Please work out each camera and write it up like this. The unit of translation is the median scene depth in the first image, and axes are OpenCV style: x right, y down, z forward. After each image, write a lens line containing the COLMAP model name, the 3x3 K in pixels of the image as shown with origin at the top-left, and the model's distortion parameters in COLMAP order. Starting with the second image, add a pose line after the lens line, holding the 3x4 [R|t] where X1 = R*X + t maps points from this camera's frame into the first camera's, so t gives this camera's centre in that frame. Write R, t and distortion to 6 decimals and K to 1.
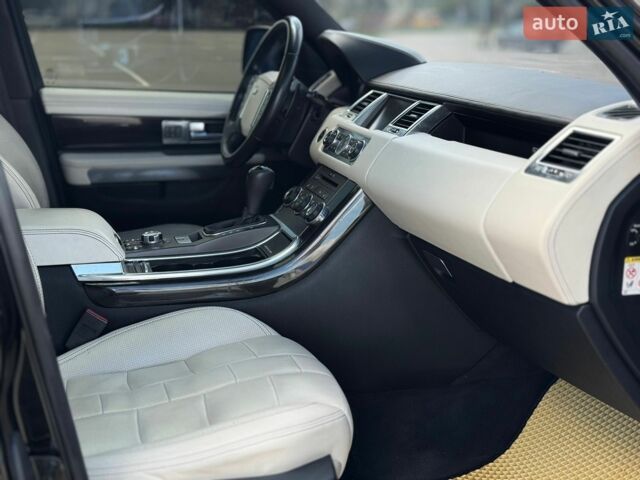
lens RADIAL K [[938.8, 0, 320.4], [0, 938.8, 242.4], [0, 0, 1]] dist [0.197395, 0.000000]
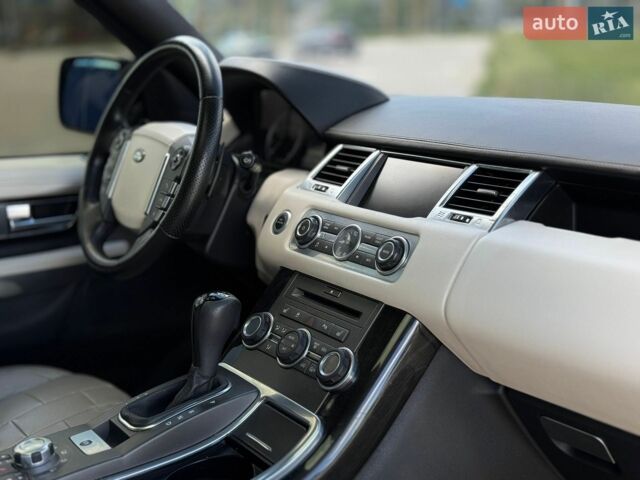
lens RADIAL K [[938.8, 0, 319.2], [0, 938.8, 240.0], [0, 0, 1]] dist [0.197395, 0.000000]
pose [[0.948900, -0.106726, 0.296982, -0.167194], [0.110753, 0.993843, 0.003284, -0.105056], [-0.295504, 0.029776, 0.954877, 0.406742]]
